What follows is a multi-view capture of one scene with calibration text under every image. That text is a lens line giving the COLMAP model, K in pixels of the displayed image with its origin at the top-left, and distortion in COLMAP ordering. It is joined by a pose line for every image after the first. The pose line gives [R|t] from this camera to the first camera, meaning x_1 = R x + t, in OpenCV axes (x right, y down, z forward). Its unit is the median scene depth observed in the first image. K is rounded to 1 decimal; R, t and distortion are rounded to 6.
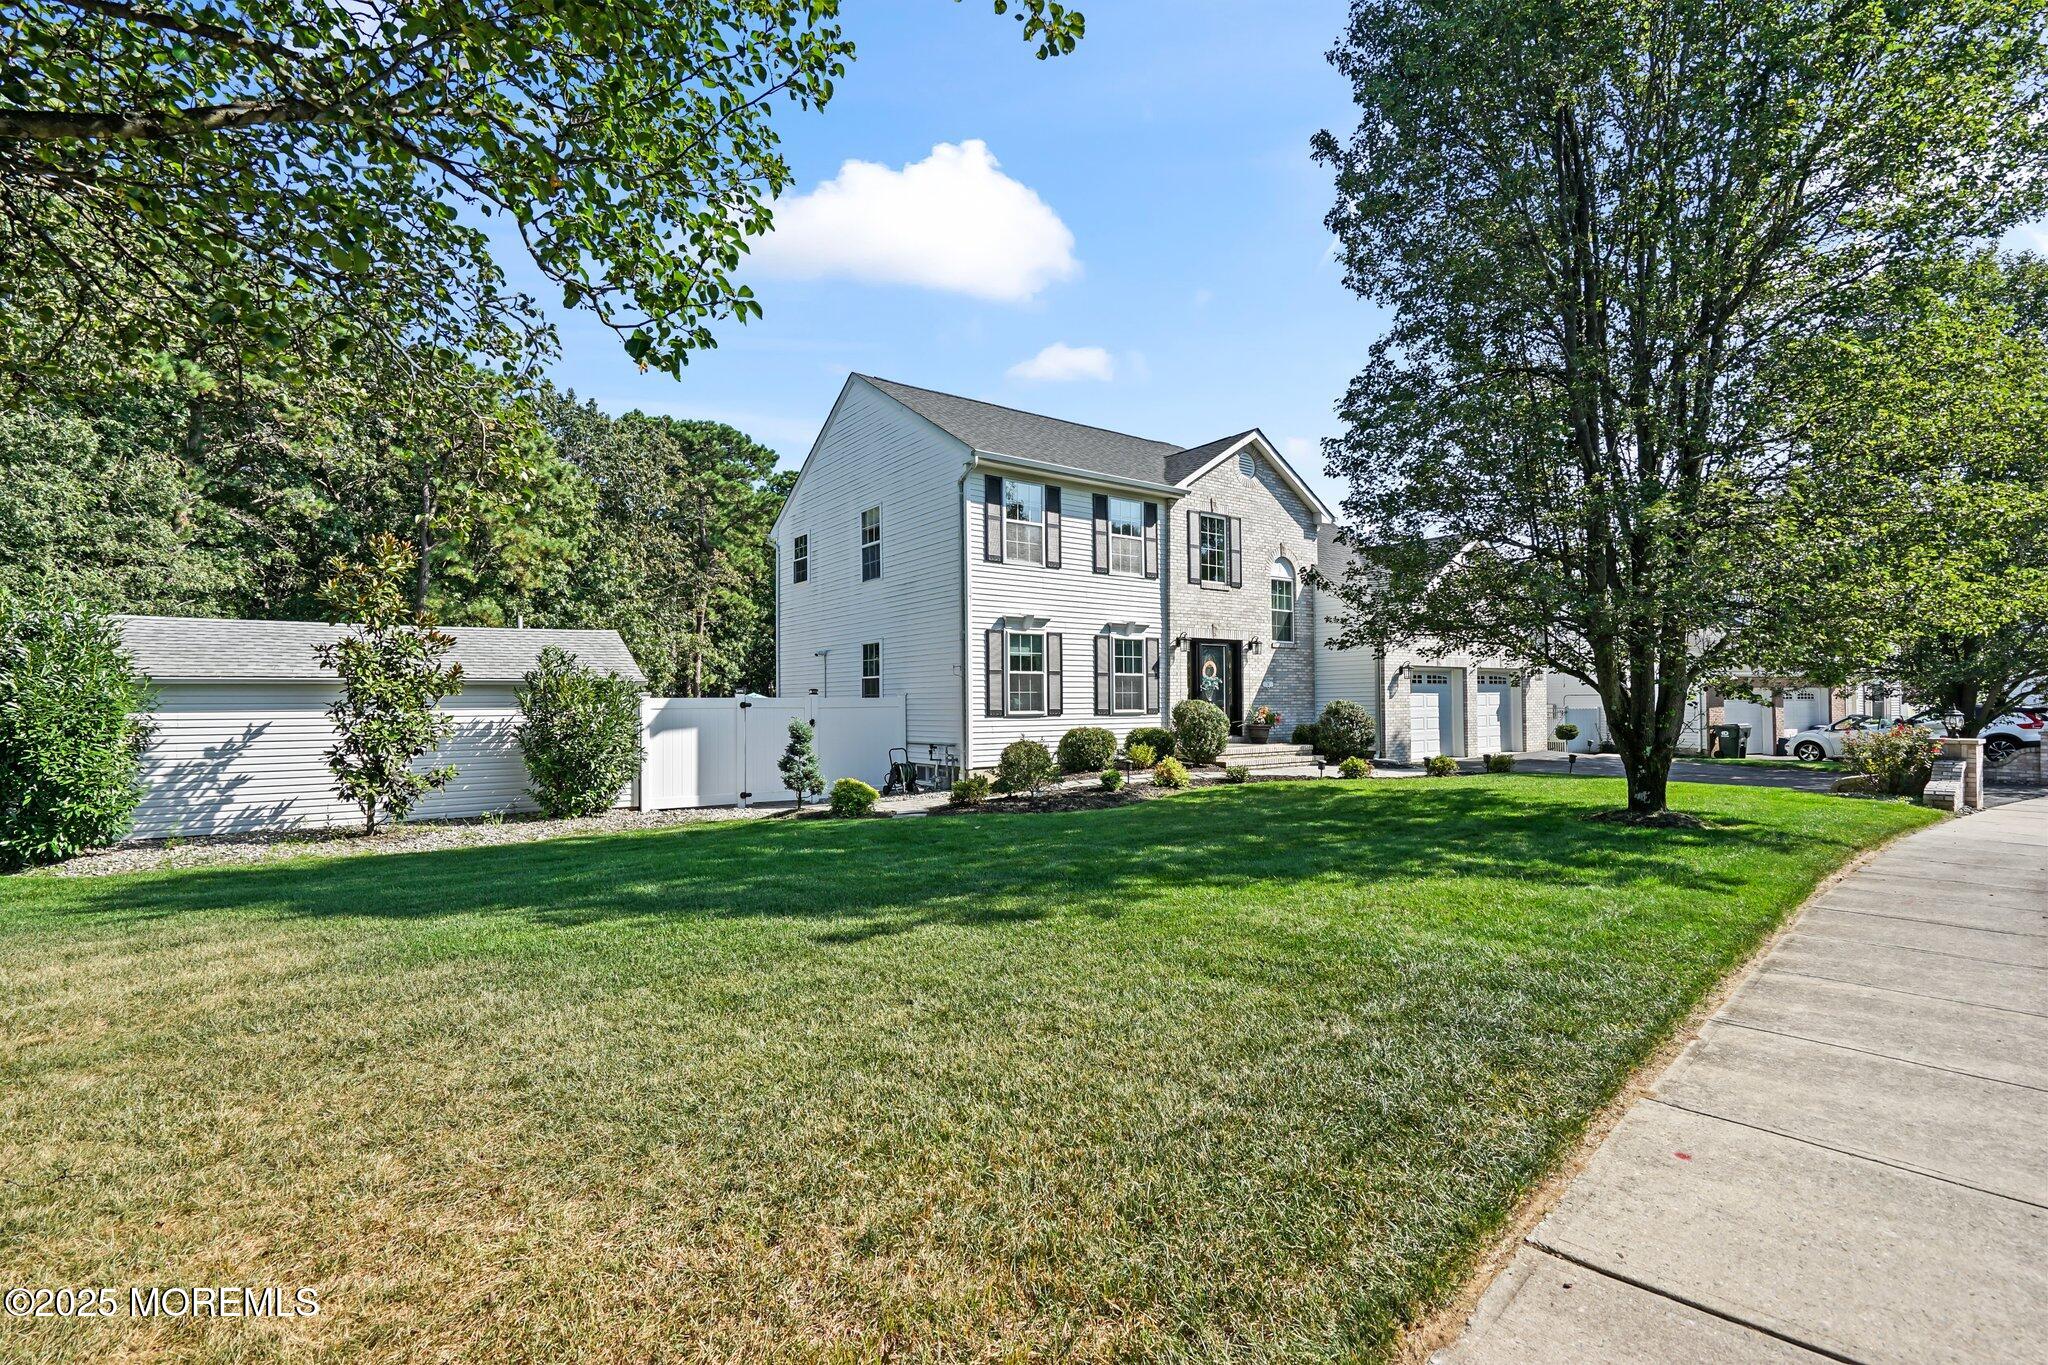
lens RADIAL K [[934.4, 0, 1012.9], [0, 934.4, 689.6], [0, 0, 1]] dist [0.000522, -0.000450]
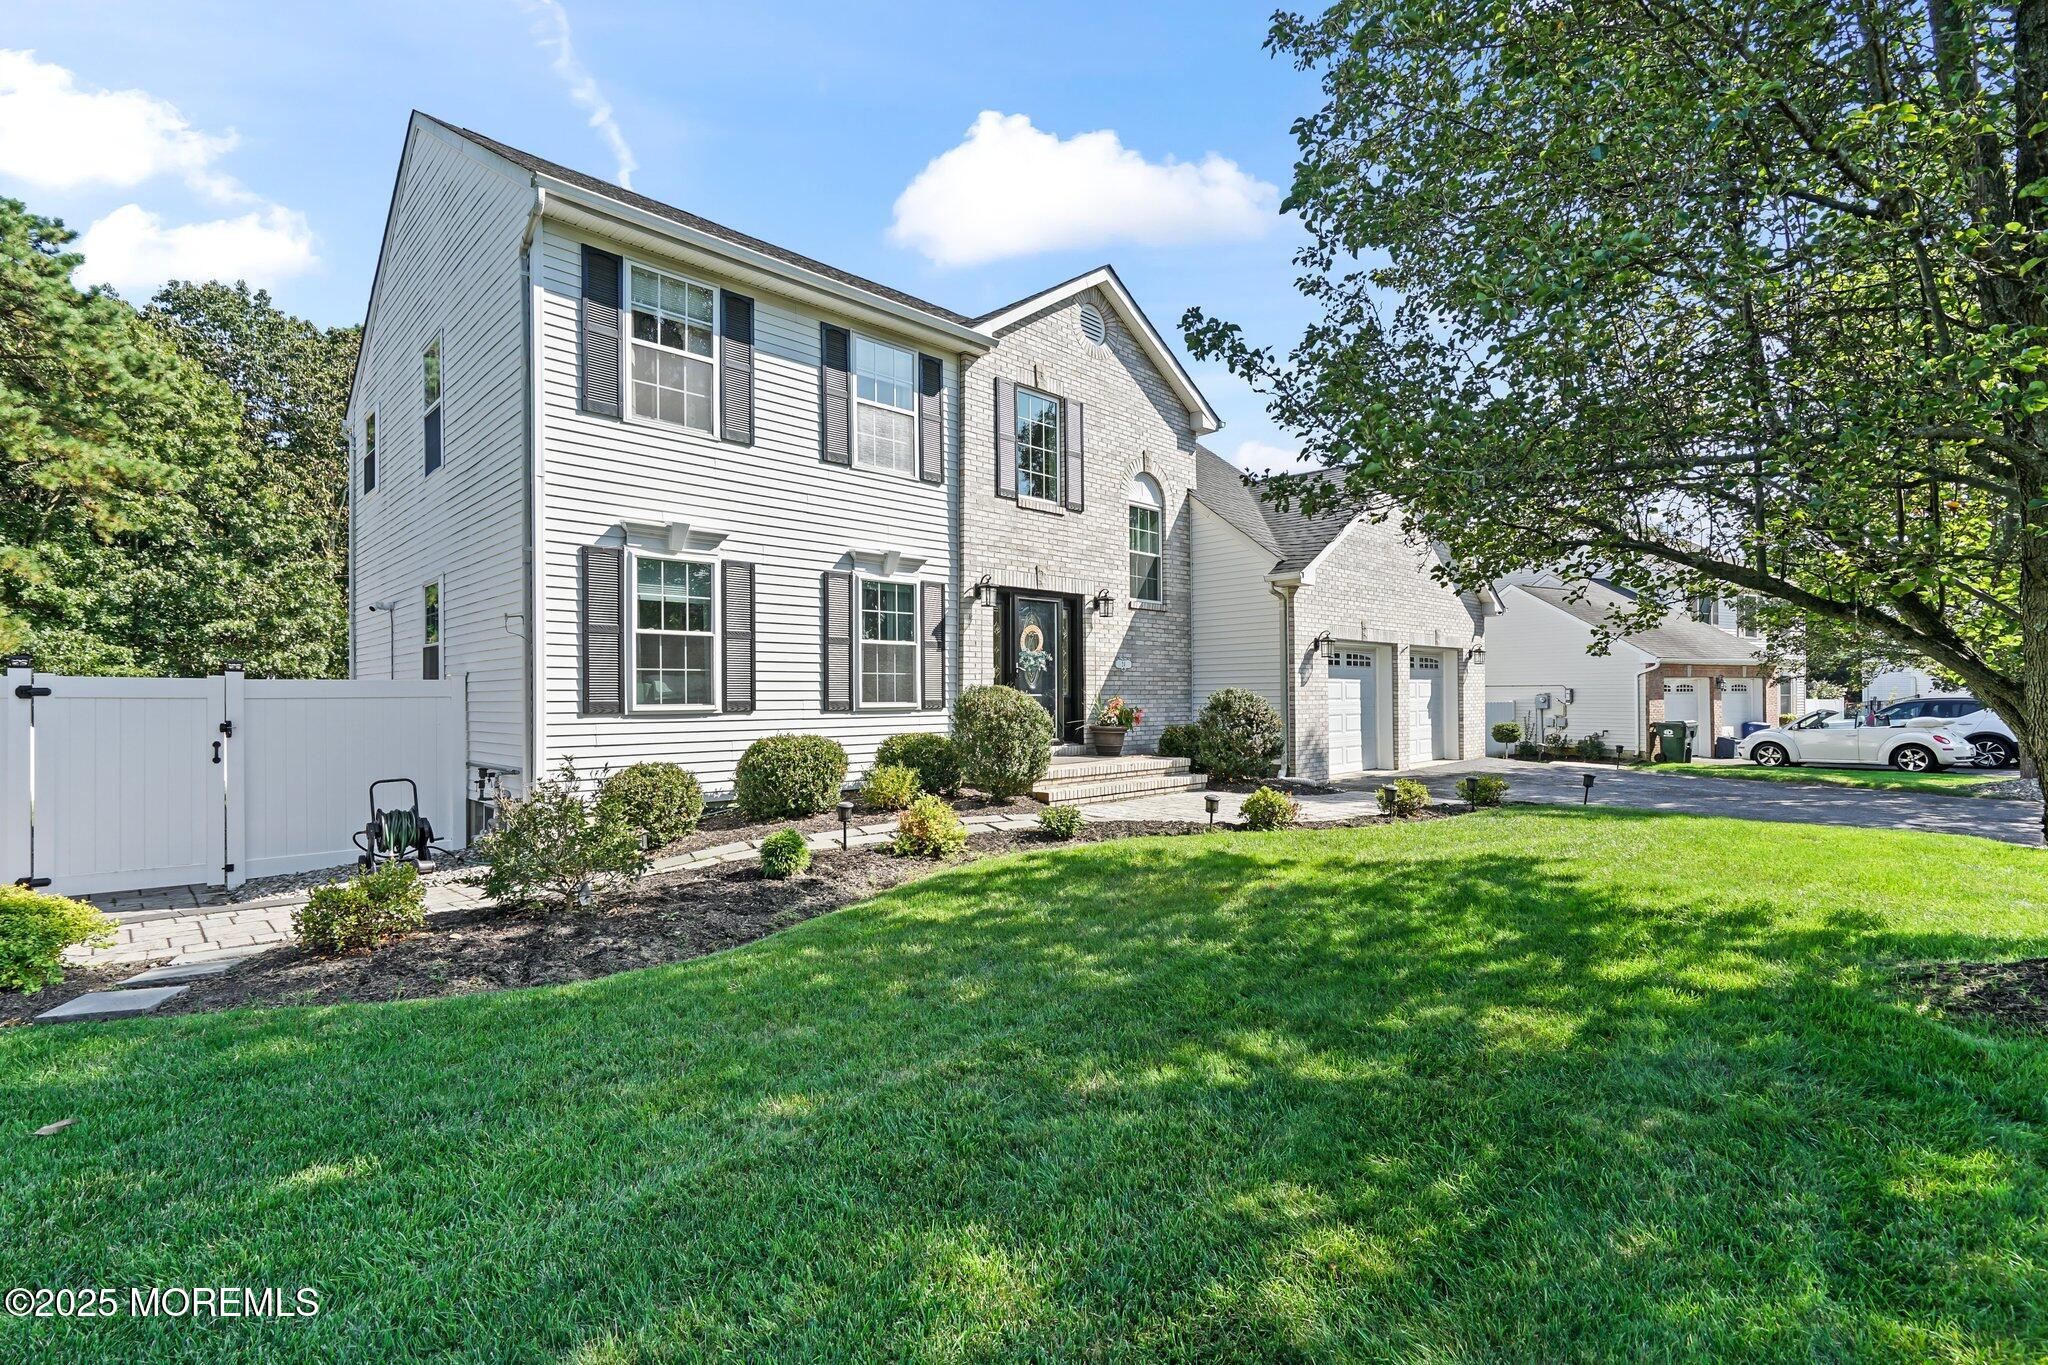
lens RADIAL K [[934.4, 0, 1013.6], [0, 934.4, 684.2], [0, 0, 1]] dist [0.000522, -0.000450]
pose [[0.990801, 0.003319, 0.135289, 0.118473], [-0.003471, 0.999994, 0.000886, 0.009028], [-0.135285, -0.001347, 0.990806, 0.396190]]
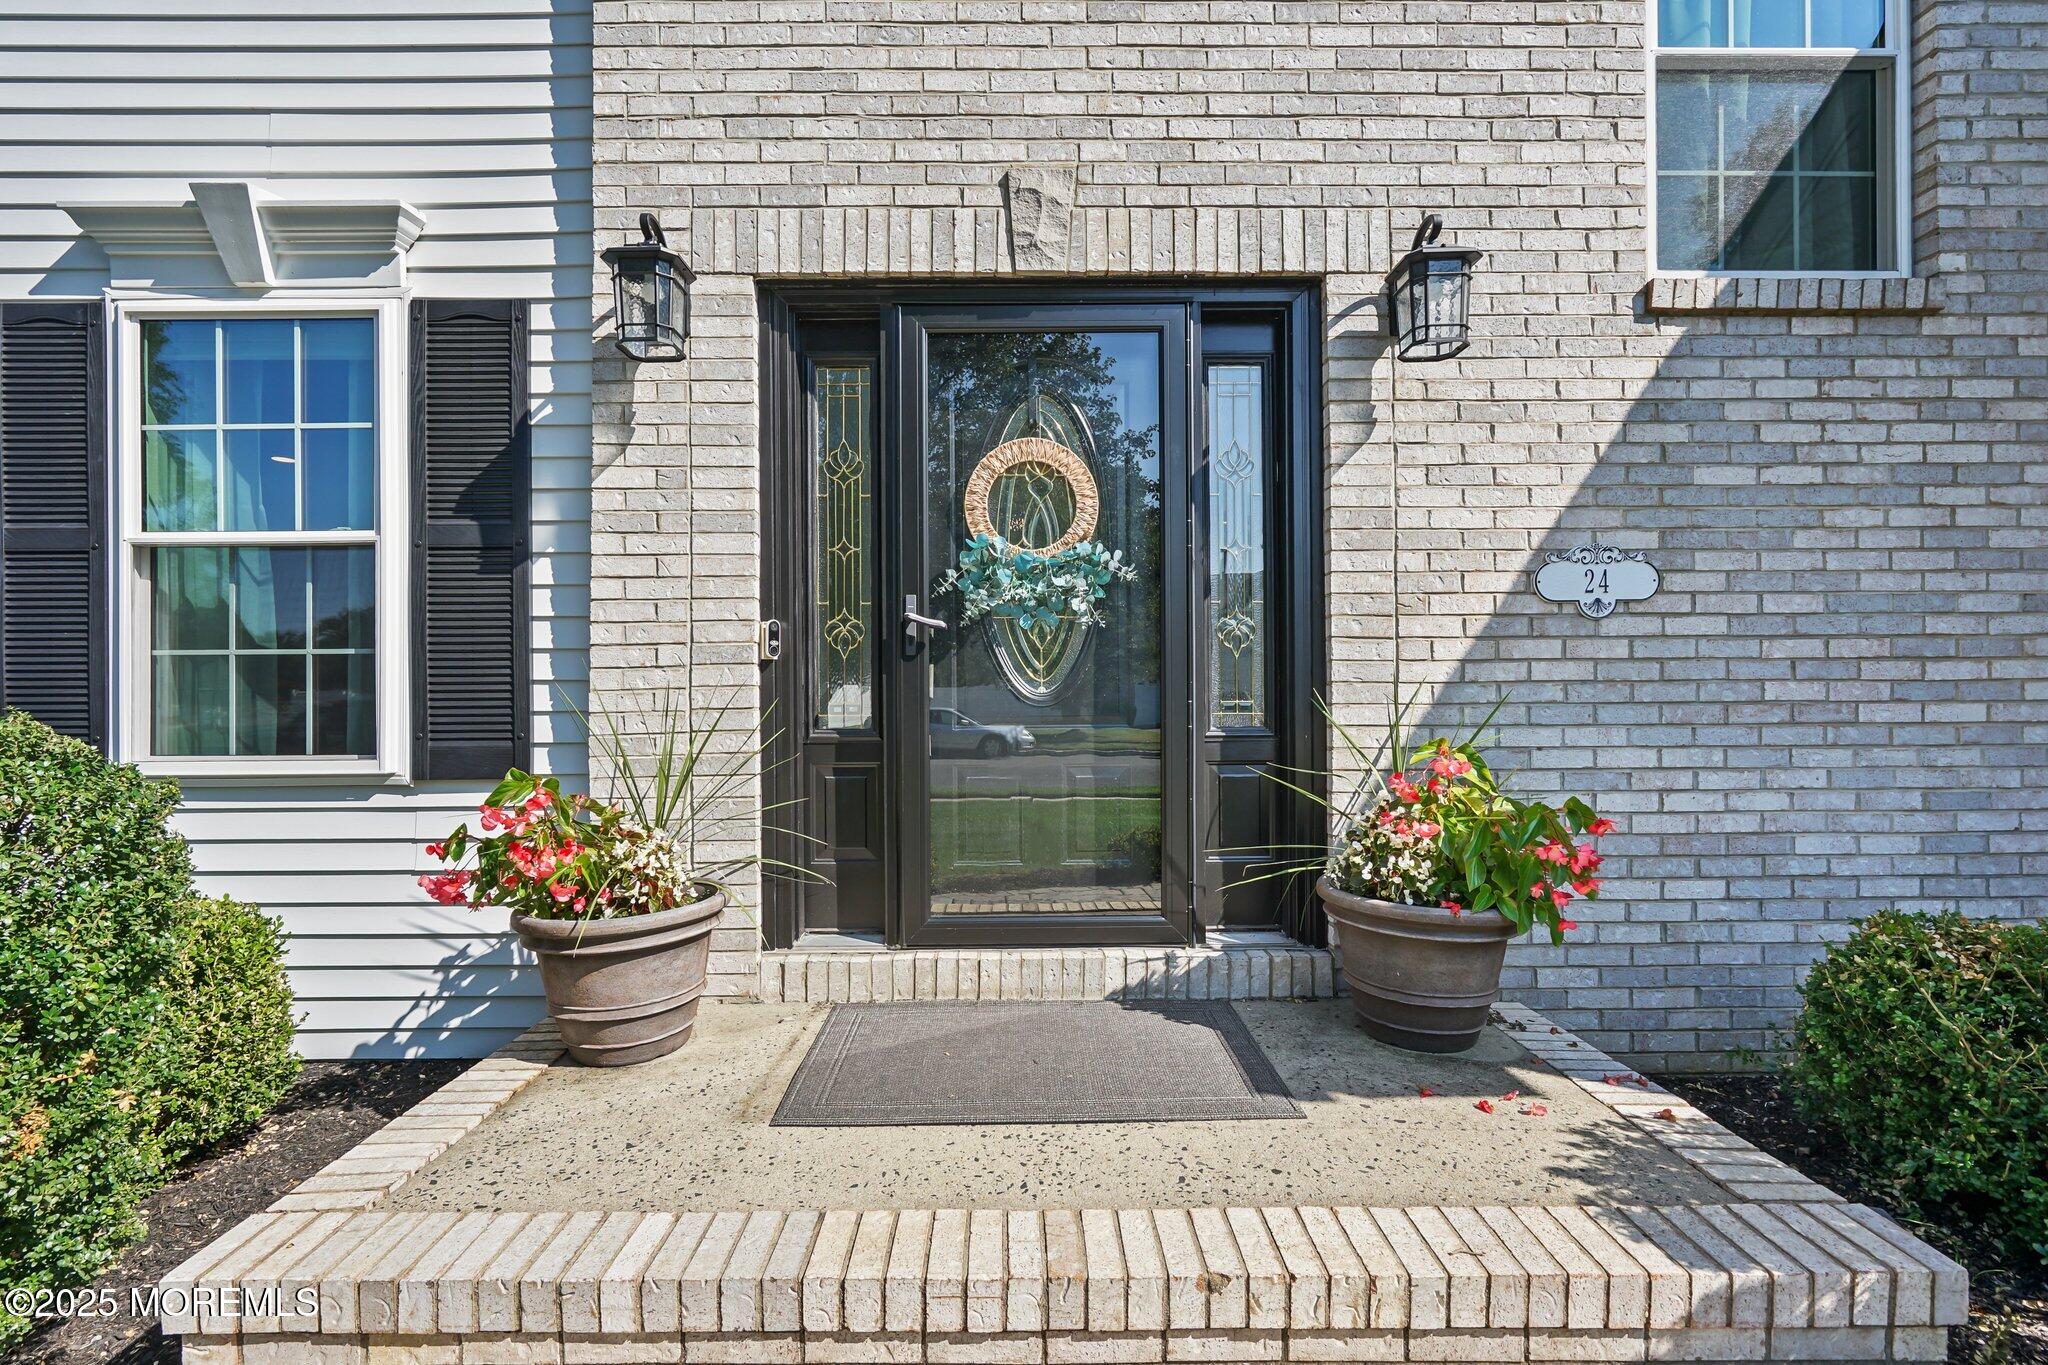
lens RADIAL K [[934.4, 0, 1025.3], [0, 934.4, 680.7], [0, 0, 1]] dist [0.000522, -0.000450]
pose [[0.805338, 0.003071, -0.592808, 0.313841], [0.008073, 0.999837, 0.016147, 0.006847], [0.592761, -0.017789, 0.805182, 0.916643]]
